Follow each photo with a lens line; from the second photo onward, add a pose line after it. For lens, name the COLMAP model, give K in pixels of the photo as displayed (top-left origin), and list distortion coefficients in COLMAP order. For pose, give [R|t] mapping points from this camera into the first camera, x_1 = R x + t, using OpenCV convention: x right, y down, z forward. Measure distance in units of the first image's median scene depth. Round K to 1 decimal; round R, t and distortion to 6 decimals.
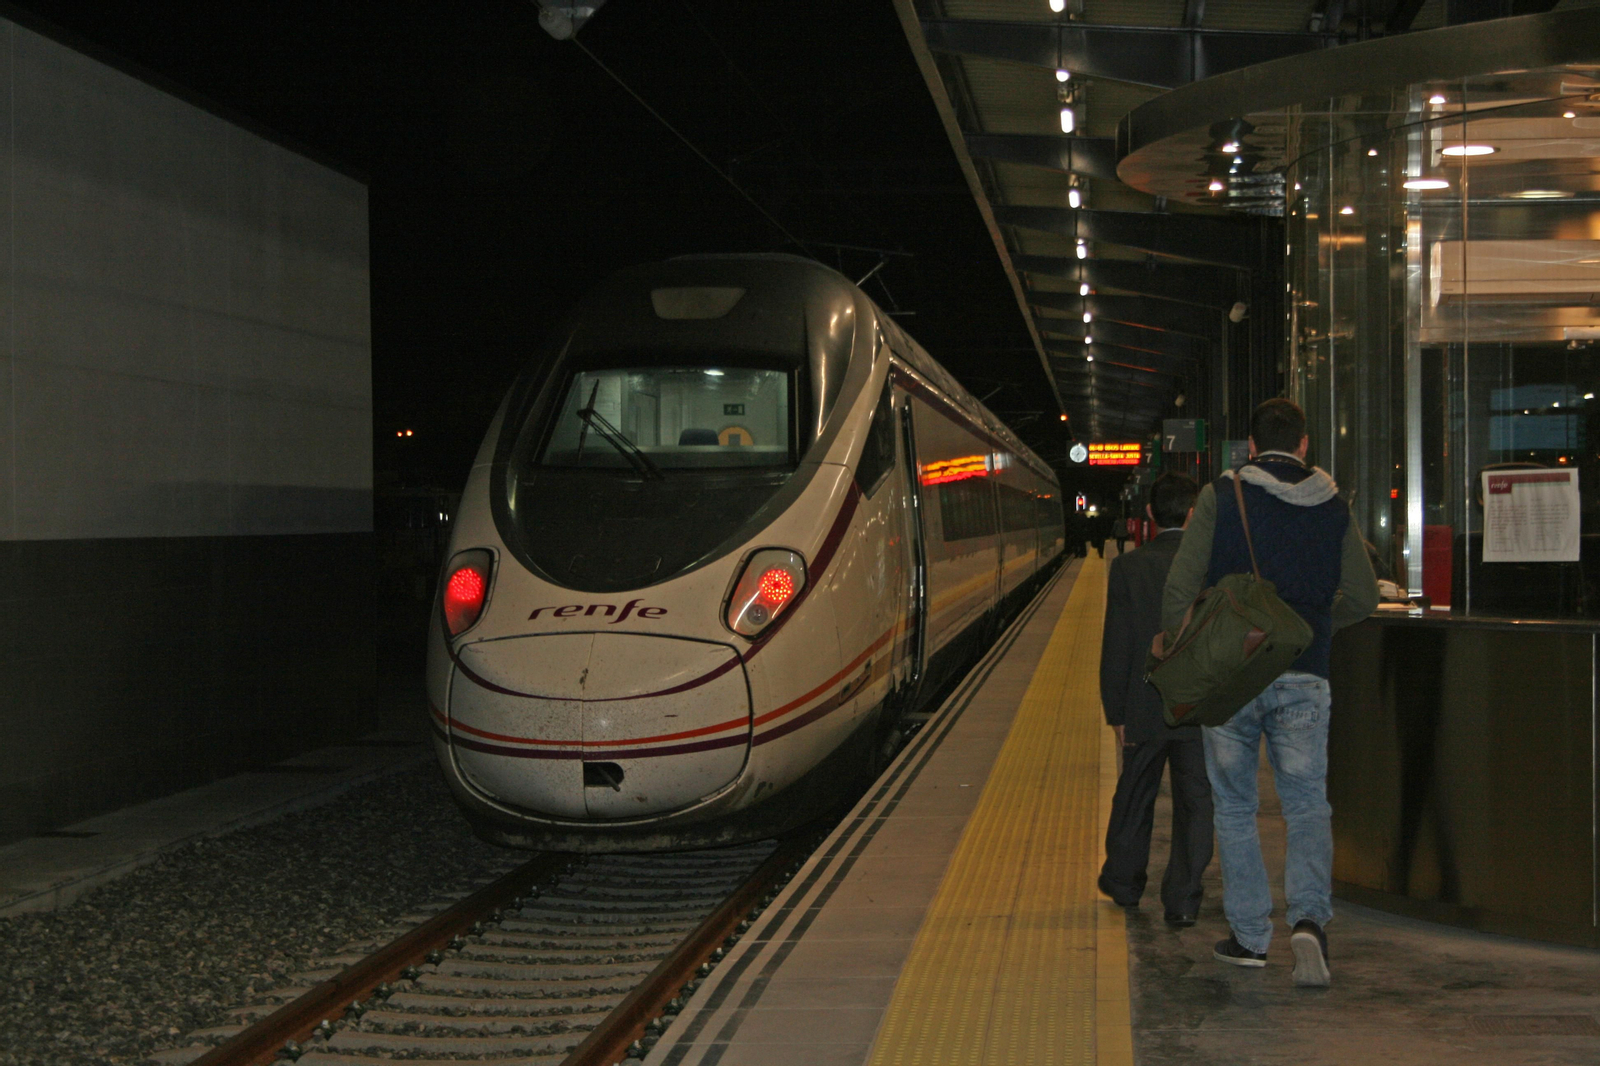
lens RADIAL K [[2975.7, 0, 800.0], [0, 2975.7, 533.0], [0, 0, 1]] dist [0.015674, -0.002294]
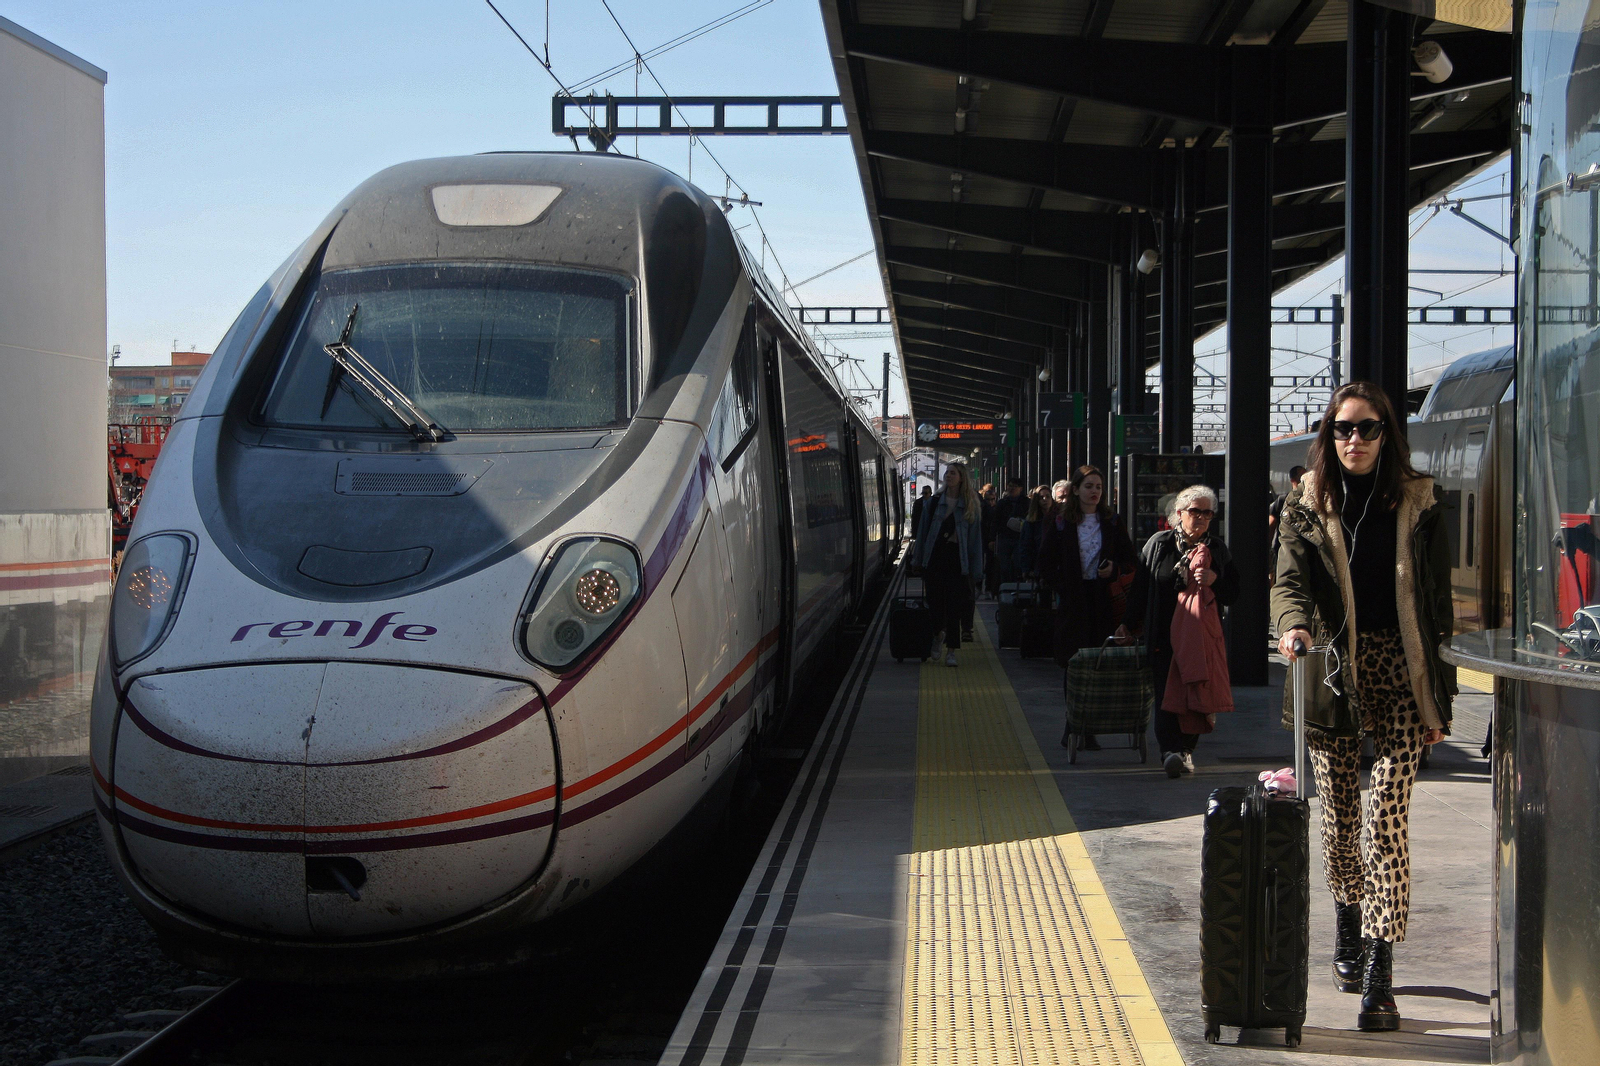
lens RADIAL K [[2975.7, 0, 800.0], [0, 2975.7, 533.0], [0, 0, 1]] dist [0.015674, -0.002294]
pose [[0.998240, 0.010442, 0.058369, -0.001529], [-0.010801, 0.999925, 0.005832, -0.000938], [-0.058304, -0.006452, 0.998278, 0.313871]]
